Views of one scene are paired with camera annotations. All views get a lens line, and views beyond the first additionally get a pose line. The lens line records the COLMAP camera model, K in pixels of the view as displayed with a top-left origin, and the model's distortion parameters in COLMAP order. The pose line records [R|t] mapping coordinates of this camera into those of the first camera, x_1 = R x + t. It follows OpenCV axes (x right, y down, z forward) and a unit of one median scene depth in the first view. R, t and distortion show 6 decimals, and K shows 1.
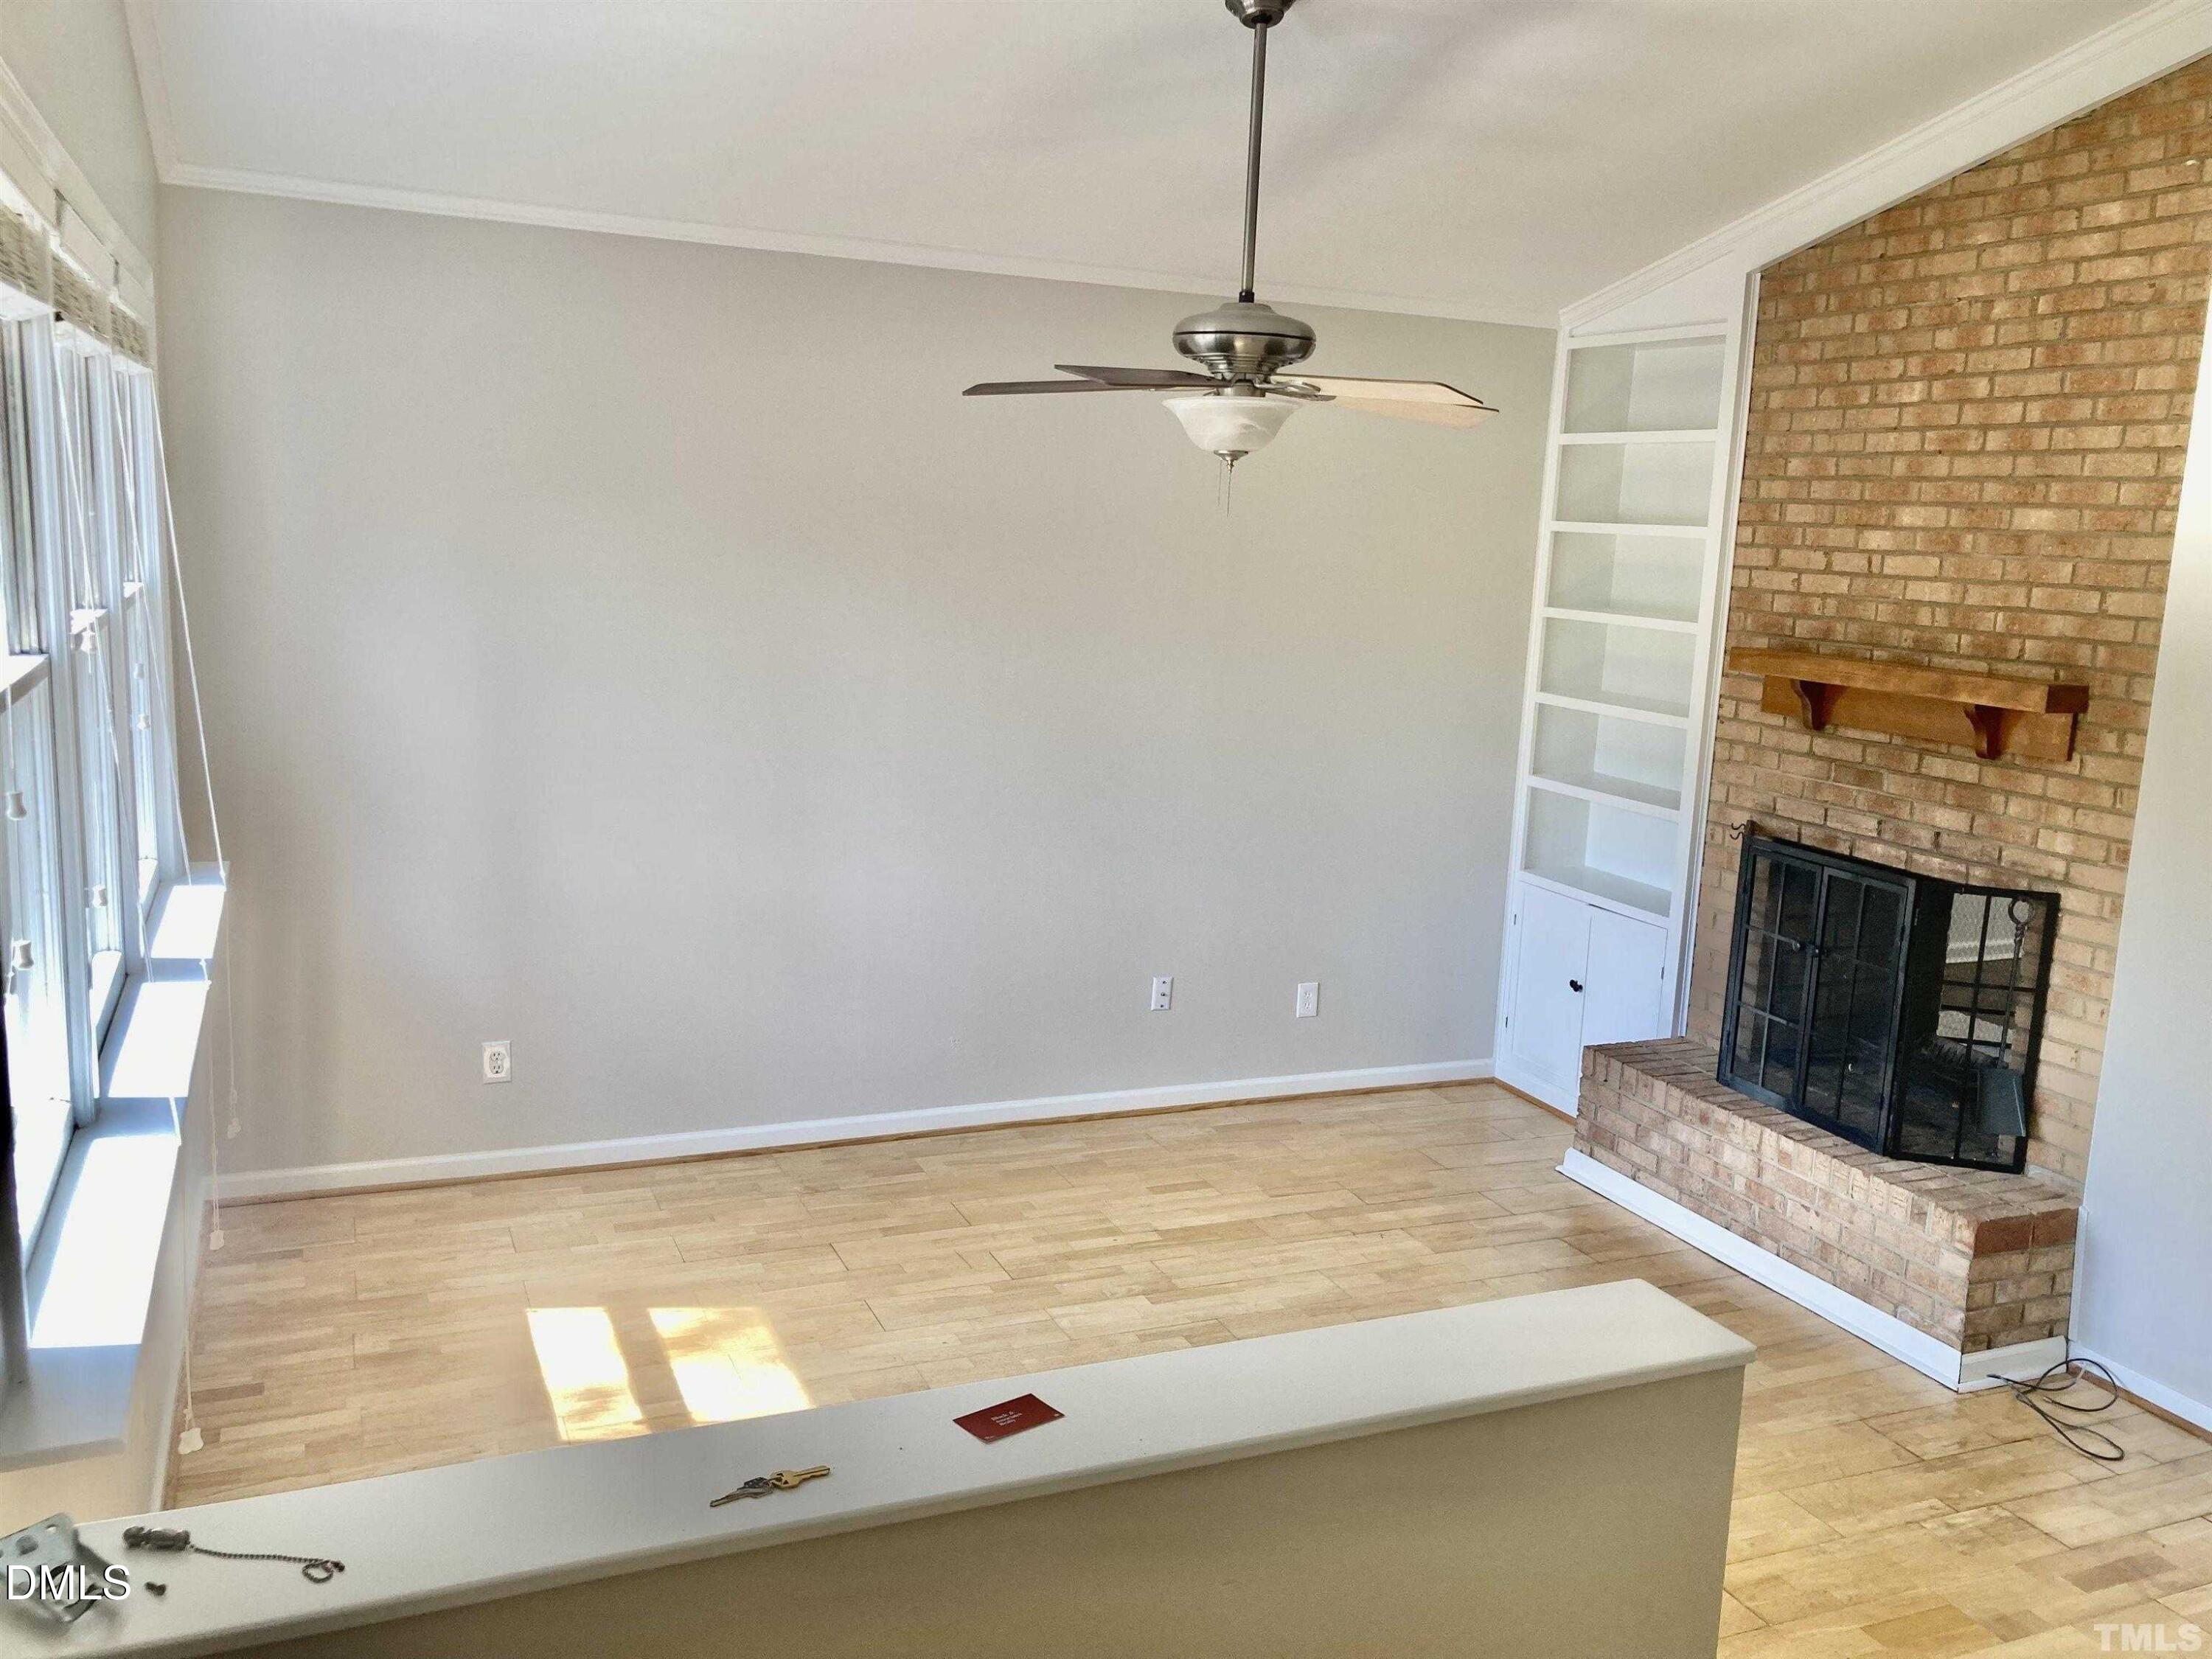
lens RADIAL K [[1813.4, 0, 1106.0], [0, 1813.4, 829.5], [0, 0, 1]] dist [0.045102, -0.007235]
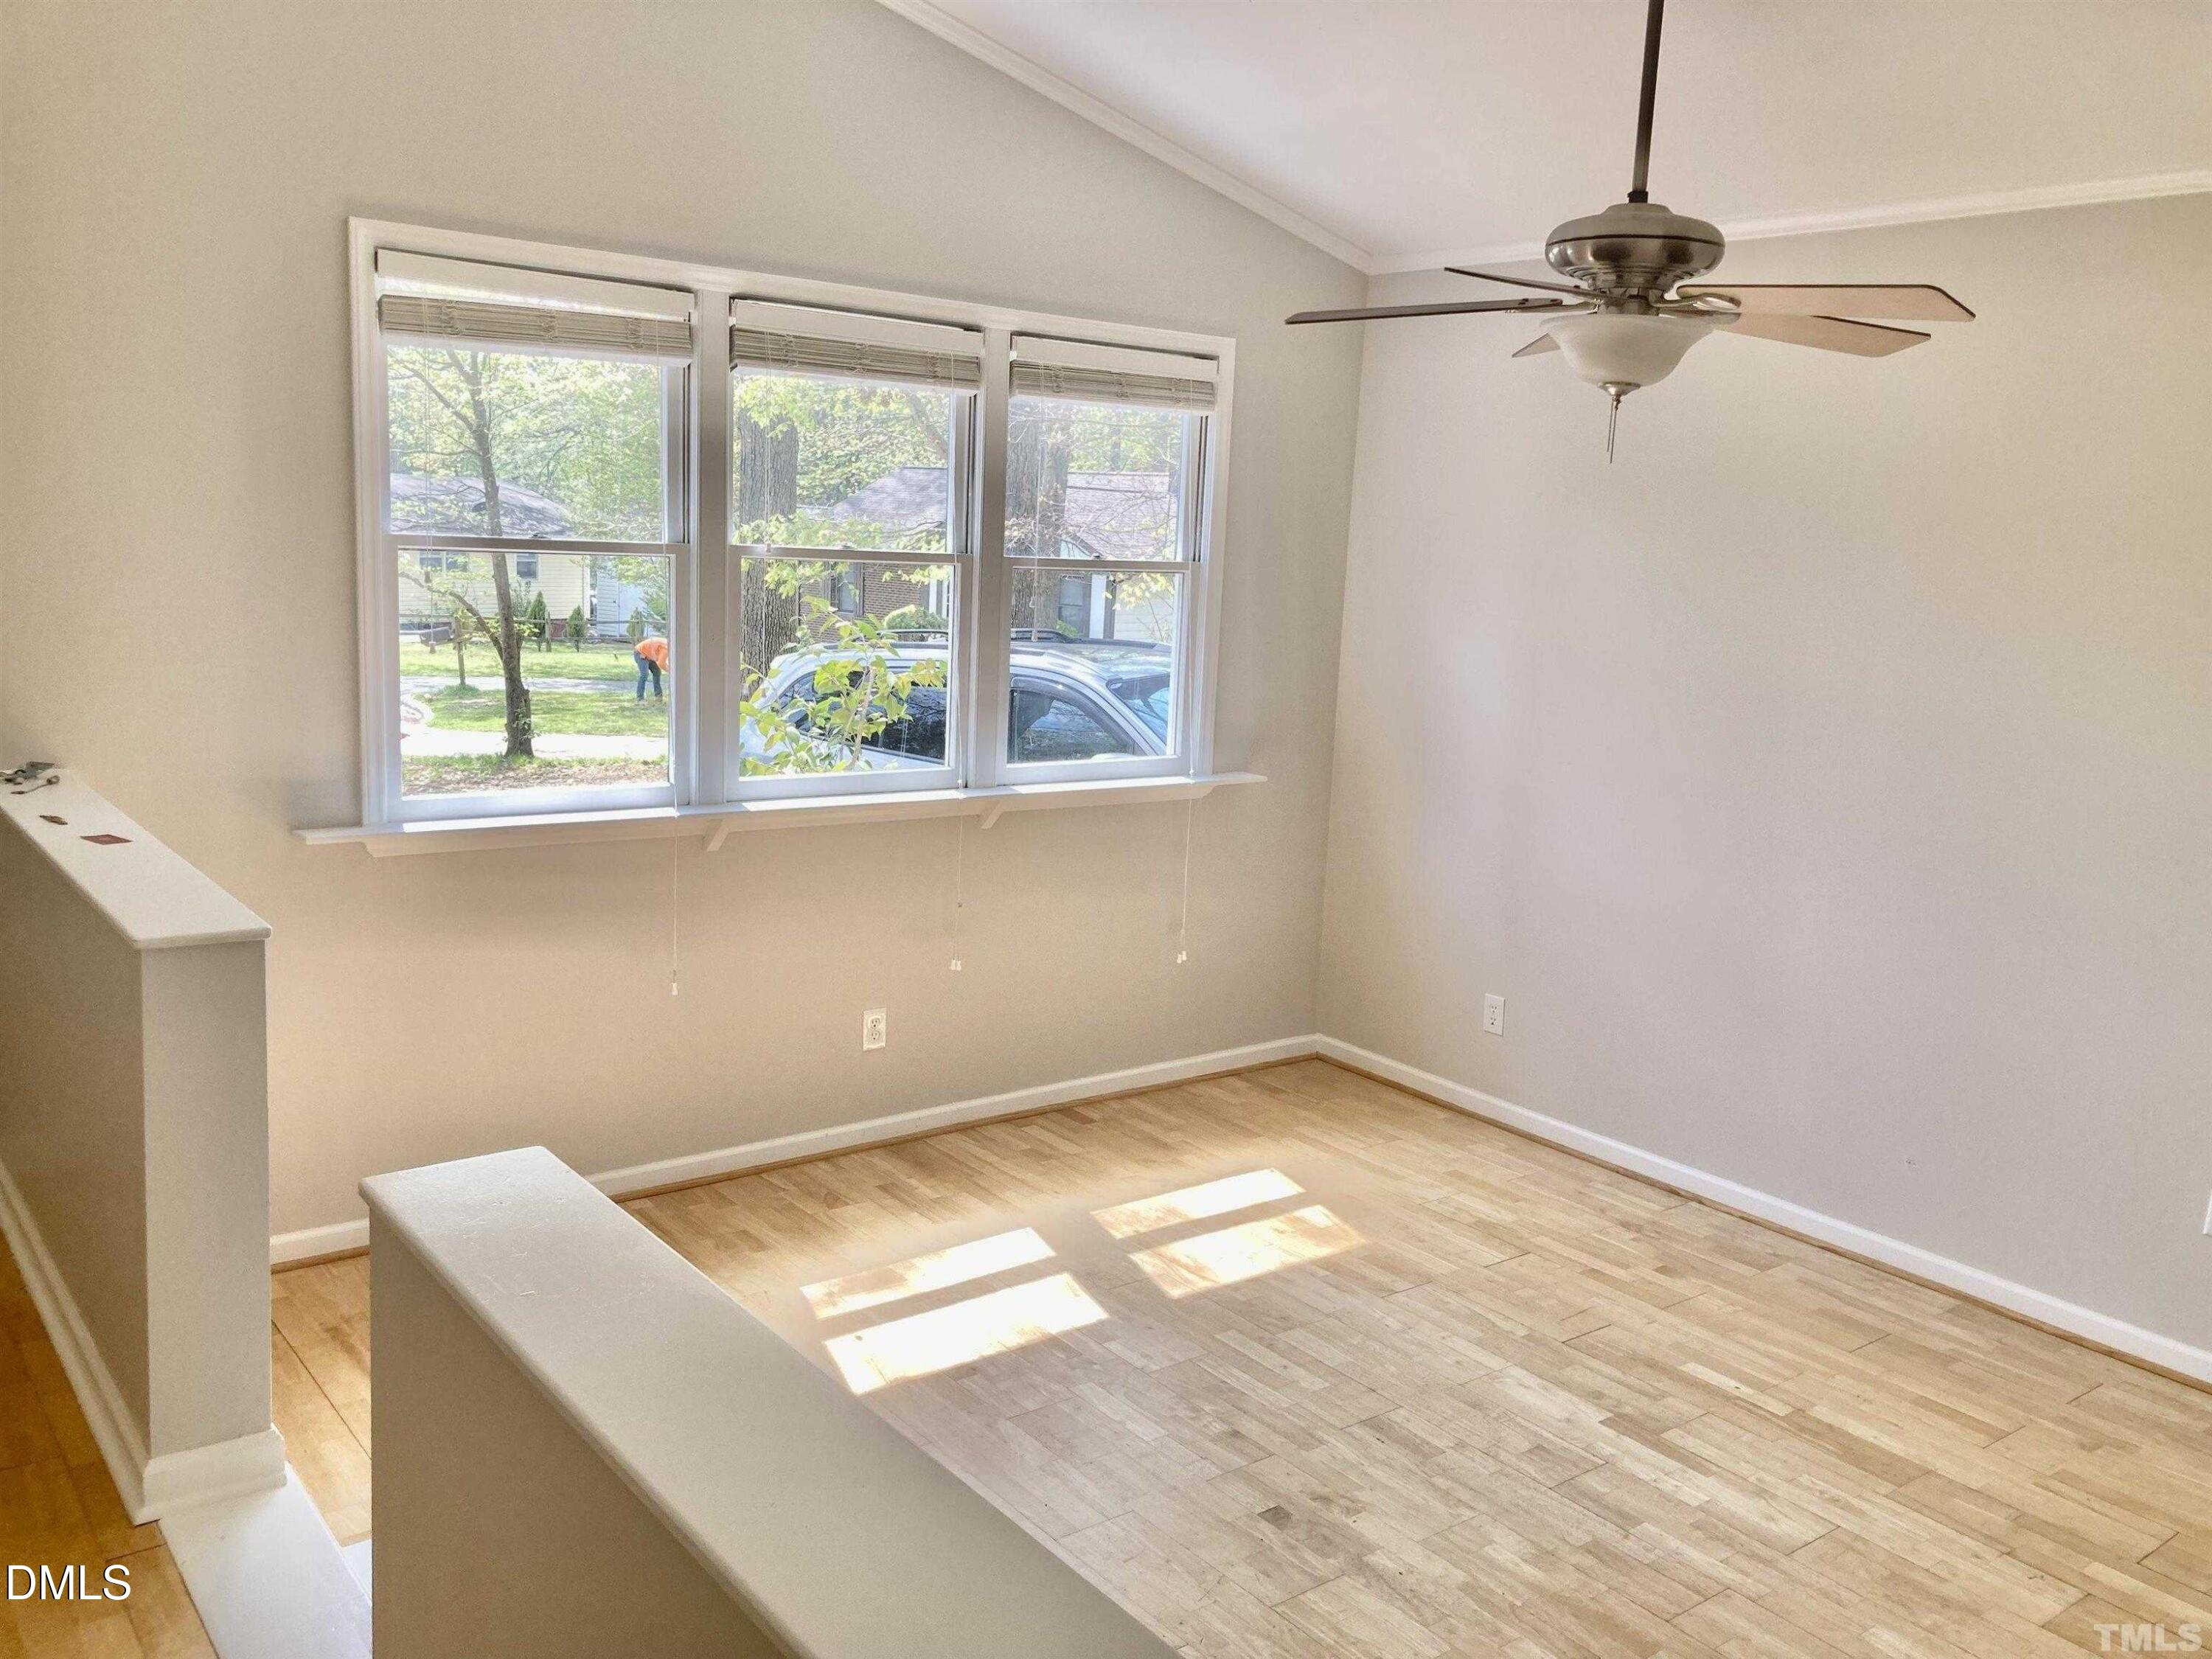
lens RADIAL K [[1813.4, 0, 1106.0], [0, 1813.4, 829.5], [0, 0, 1]] dist [0.045102, -0.007235]
pose [[0.256406, 0.130630, -0.957701, 0.674587], [-0.205507, 0.975539, 0.078042, -0.021607], [0.944469, 0.176804, 0.276980, 0.463663]]
